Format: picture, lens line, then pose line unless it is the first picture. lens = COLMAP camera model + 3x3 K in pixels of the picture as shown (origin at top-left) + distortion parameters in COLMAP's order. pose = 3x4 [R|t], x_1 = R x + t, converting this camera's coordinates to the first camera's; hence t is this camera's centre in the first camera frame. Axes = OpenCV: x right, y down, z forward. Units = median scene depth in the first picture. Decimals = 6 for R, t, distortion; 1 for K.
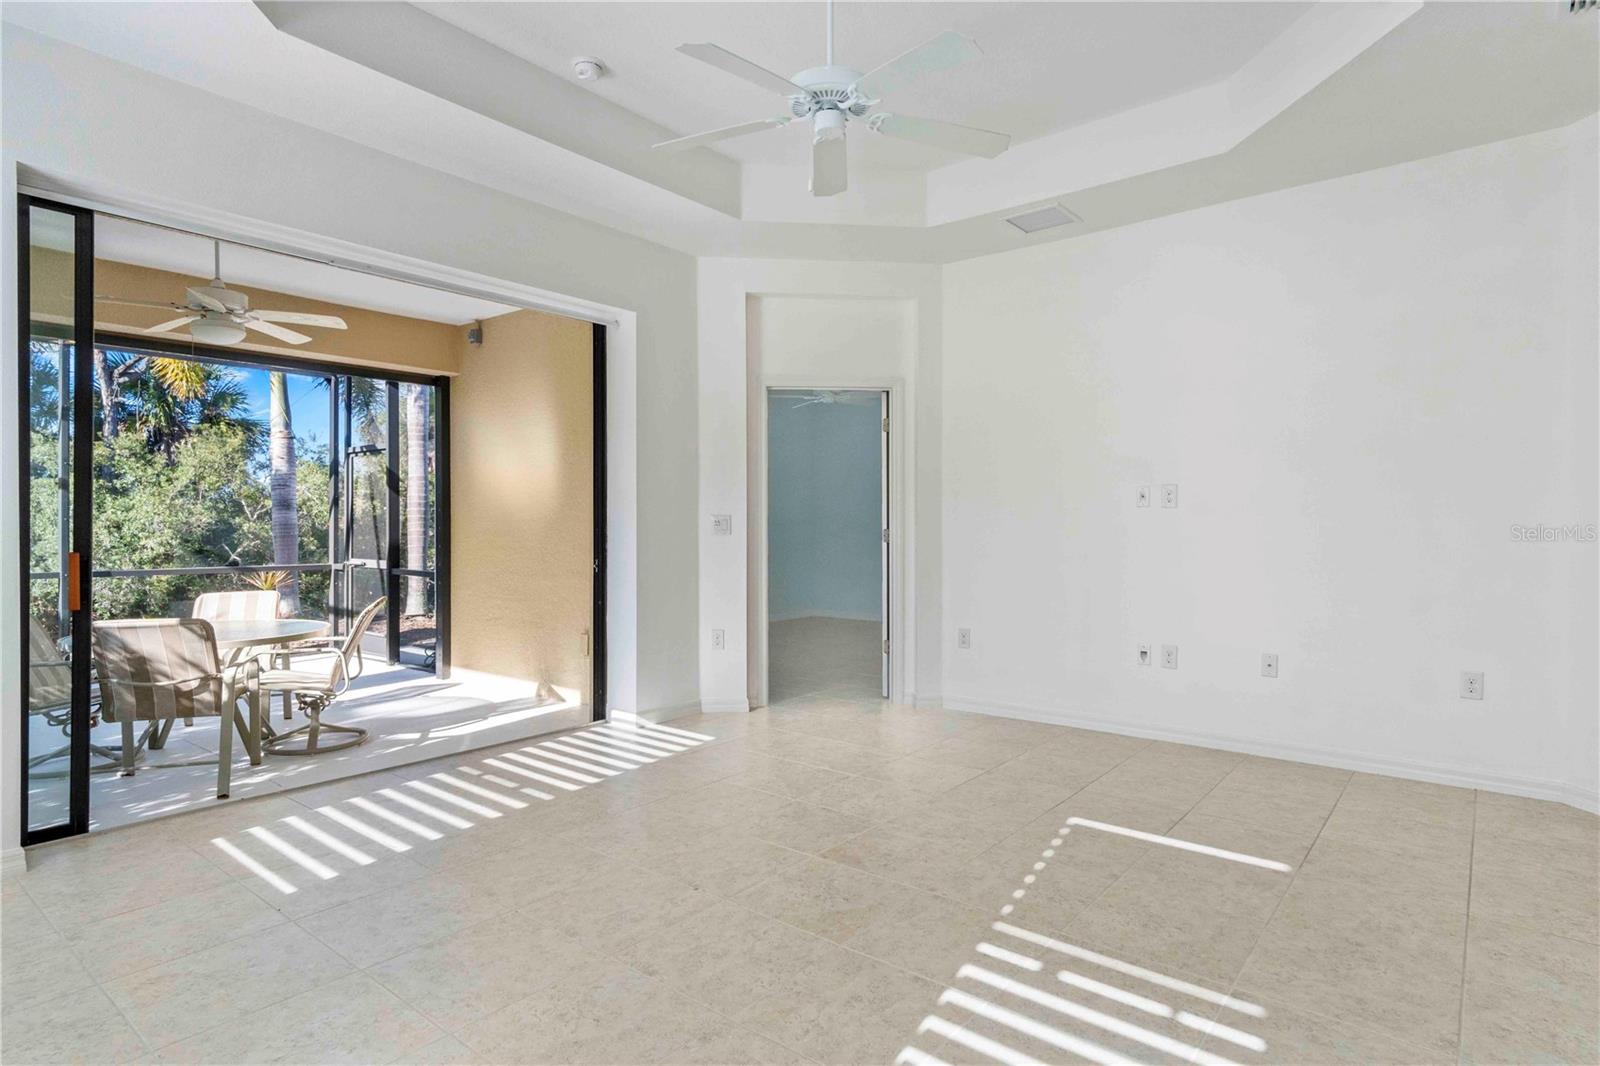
lens RADIAL K [[849.7, 0, 797.6], [0, 849.7, 531.4], [0, 0, 1]] dist [0.003359, 0.000510]
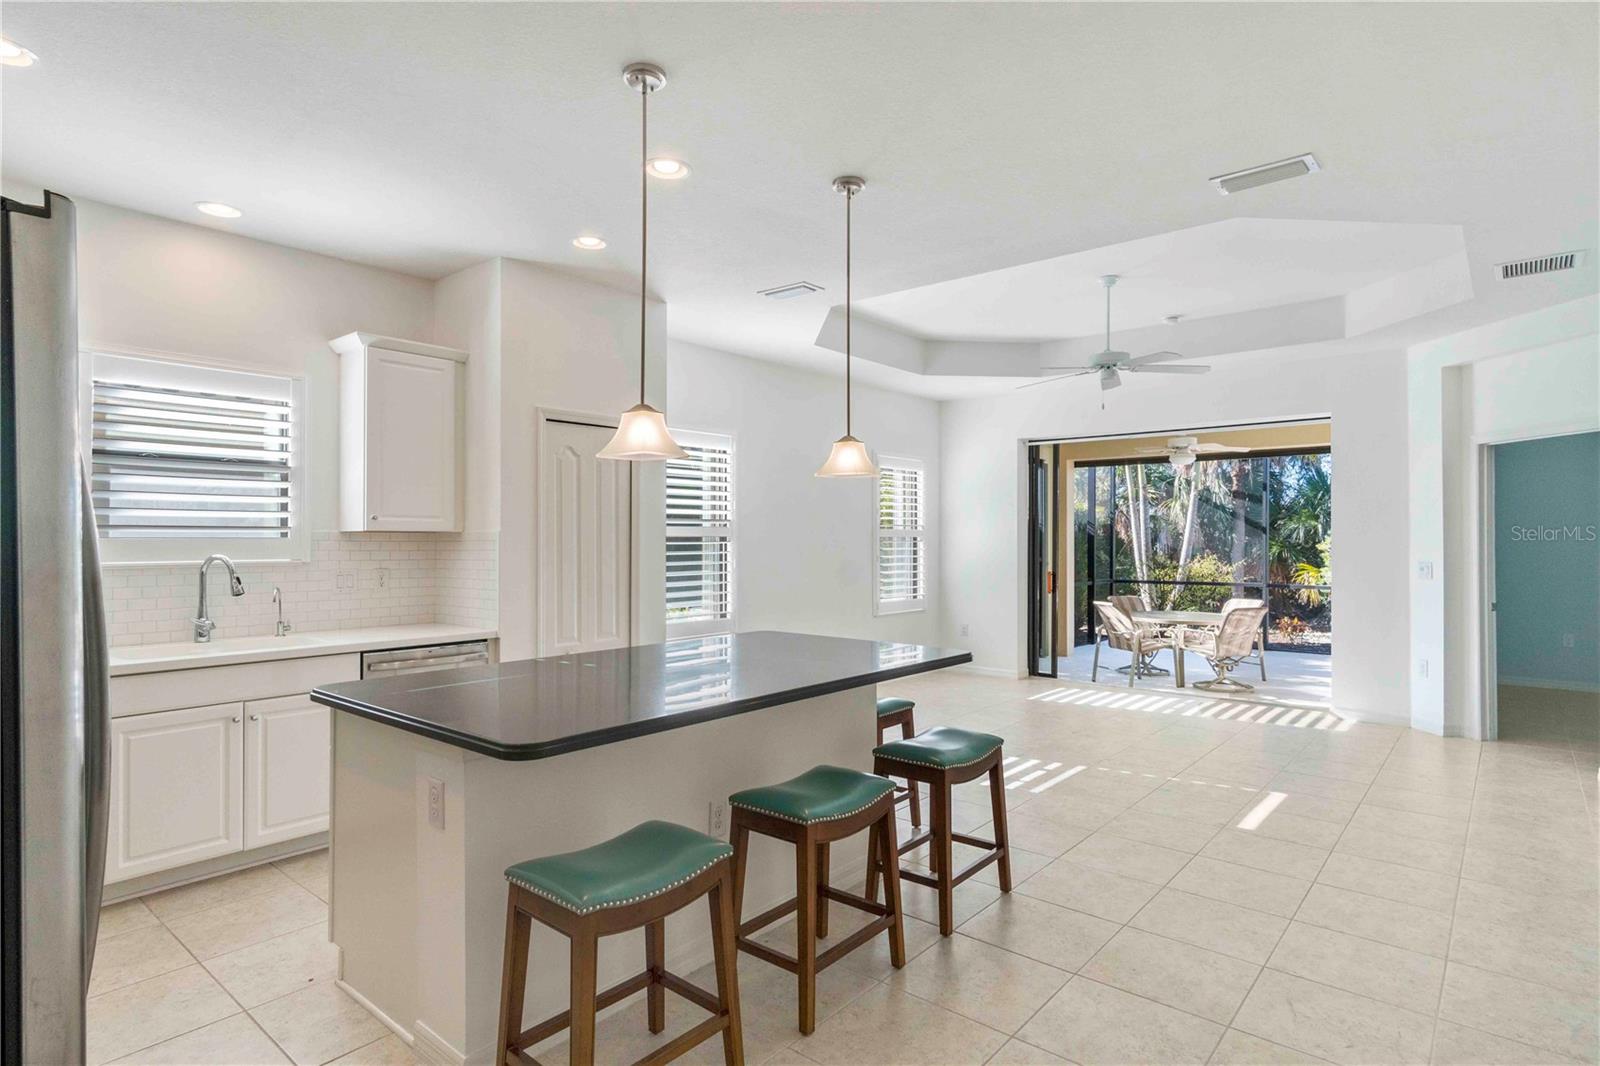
lens RADIAL K [[849.7, 0, 798.8], [0, 849.7, 535.2], [0, 0, 1]] dist [0.003359, 0.000510]
pose [[-0.029834, -0.001682, -0.999553, 1.922683], [-0.014185, 0.999899, -0.001260, -0.075267], [0.999454, 0.014141, -0.029854, 0.294753]]
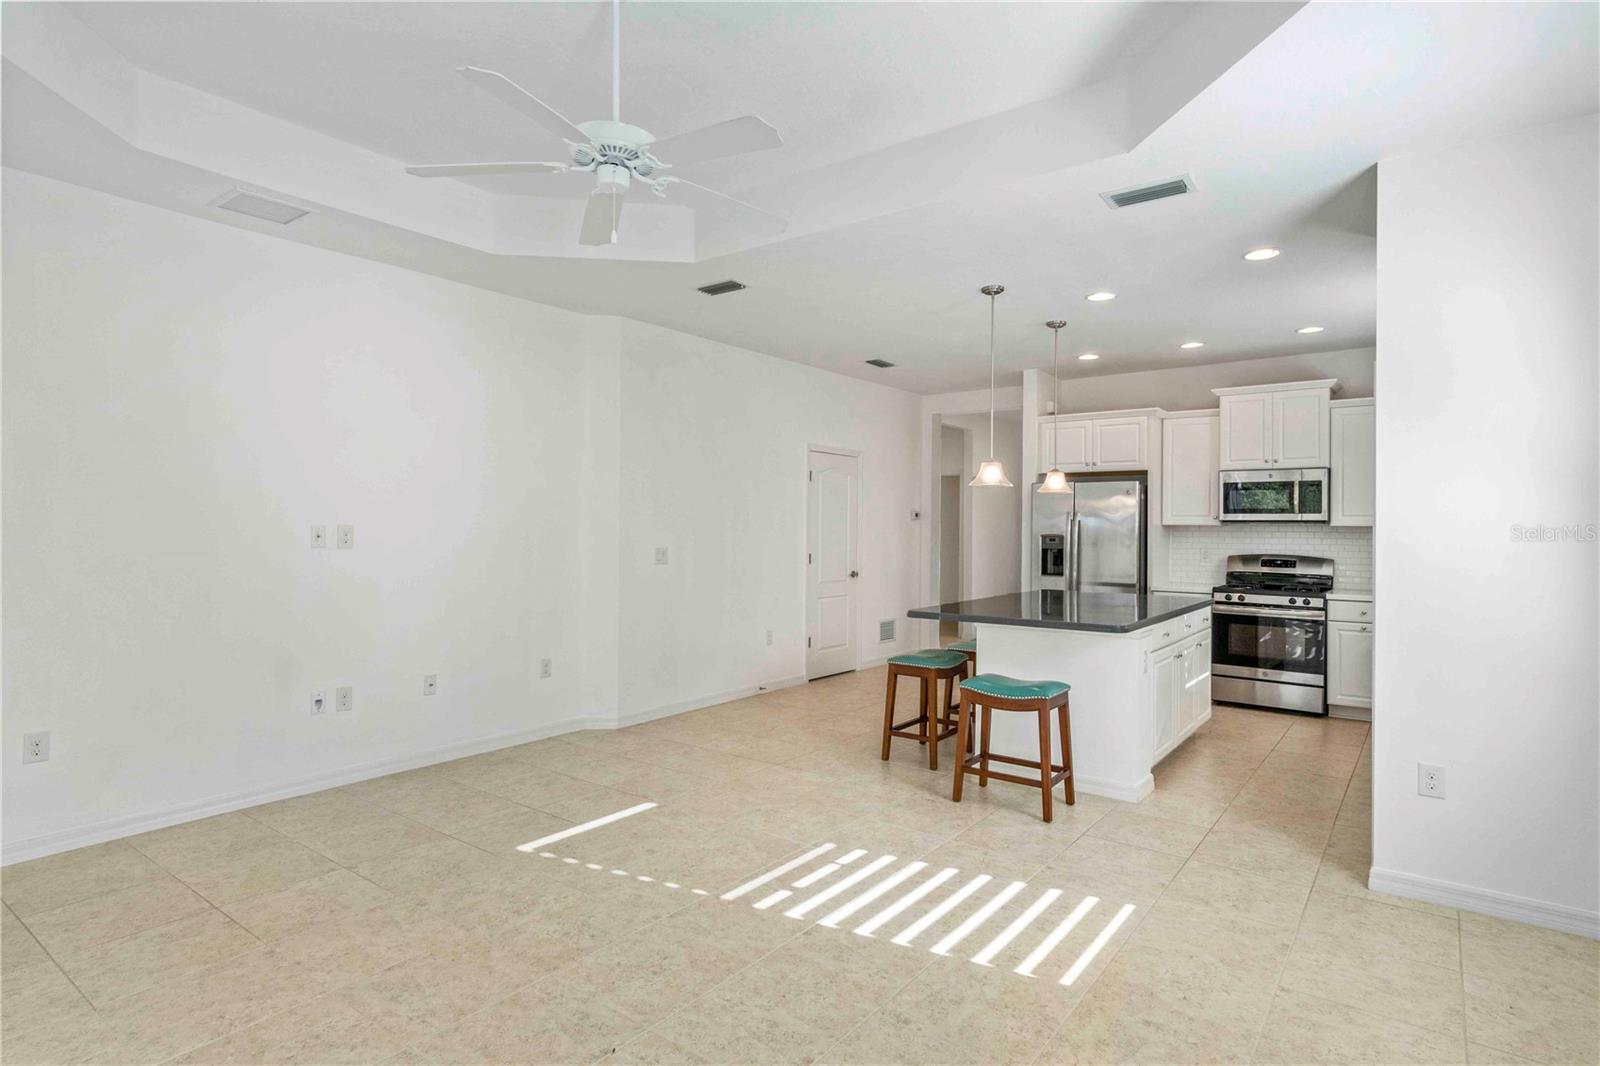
lens RADIAL K [[849.7, 0, 793.3], [0, 849.7, 526.2], [0, 0, 1]] dist [0.003359, 0.000510]
pose [[-0.031727, -0.001810, 0.999495, -0.860362], [0.003142, 0.999993, 0.001910, -0.081793], [-0.999492, 0.003201, -0.031721, 0.769429]]
